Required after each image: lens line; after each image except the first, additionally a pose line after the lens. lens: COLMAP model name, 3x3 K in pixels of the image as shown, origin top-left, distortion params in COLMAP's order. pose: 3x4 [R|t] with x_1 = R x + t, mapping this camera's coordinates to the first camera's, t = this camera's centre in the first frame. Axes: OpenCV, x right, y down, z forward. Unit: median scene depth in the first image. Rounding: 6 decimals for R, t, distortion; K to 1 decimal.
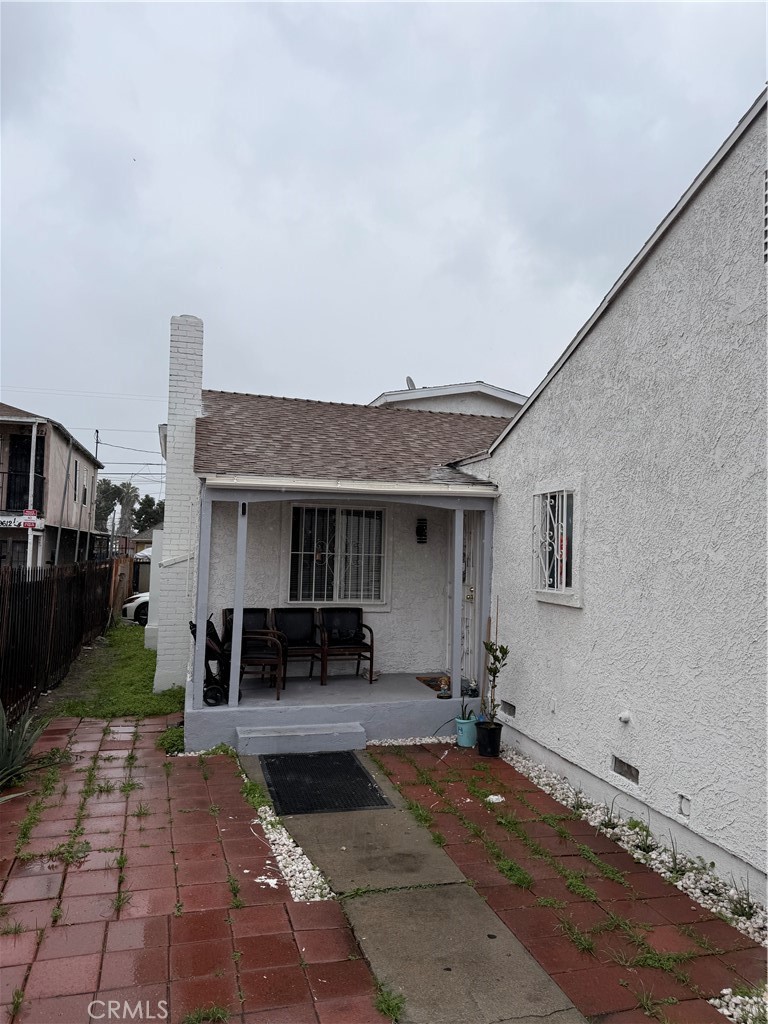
lens RADIAL K [[777.2, 0, 386.4], [0, 777.2, 493.3], [0, 0, 1]] dist [0.057911, -0.006455]
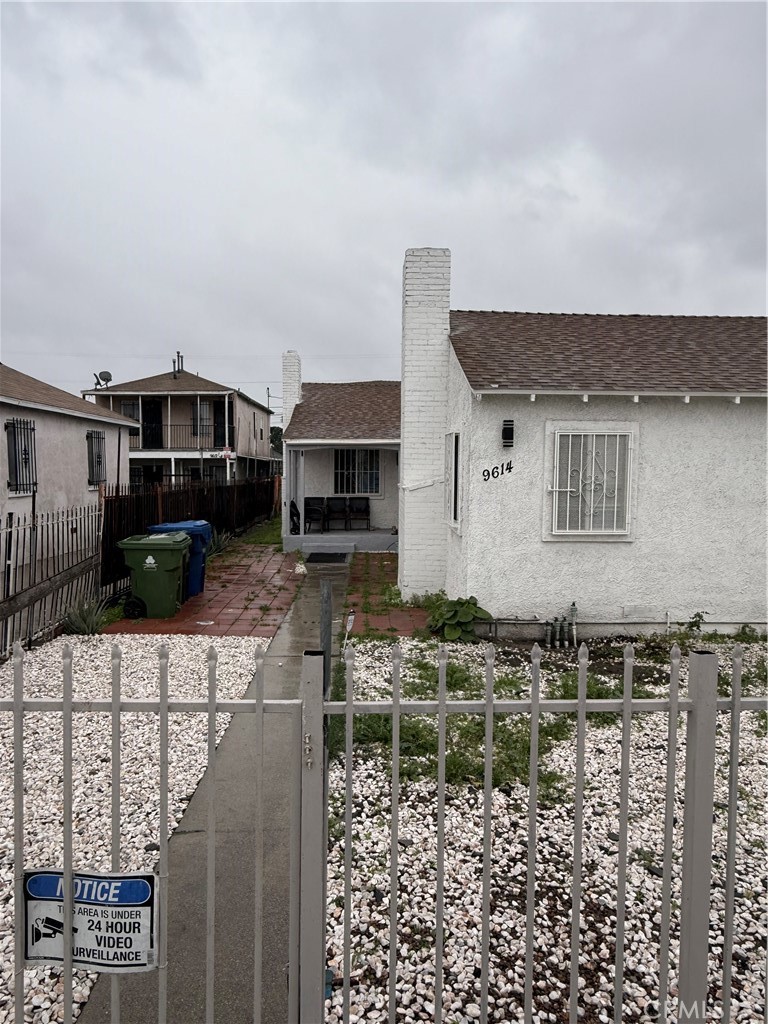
lens RADIAL K [[728.3, 0, 384.0], [0, 728.3, 512.0], [0, 0, 1]] dist [0.069639, 0.002177]
pose [[0.973176, -0.005503, -0.229996, 0.459651], [0.036818, 0.990554, 0.132089, -0.071132], [0.227097, -0.137014, 0.964186, -0.891472]]
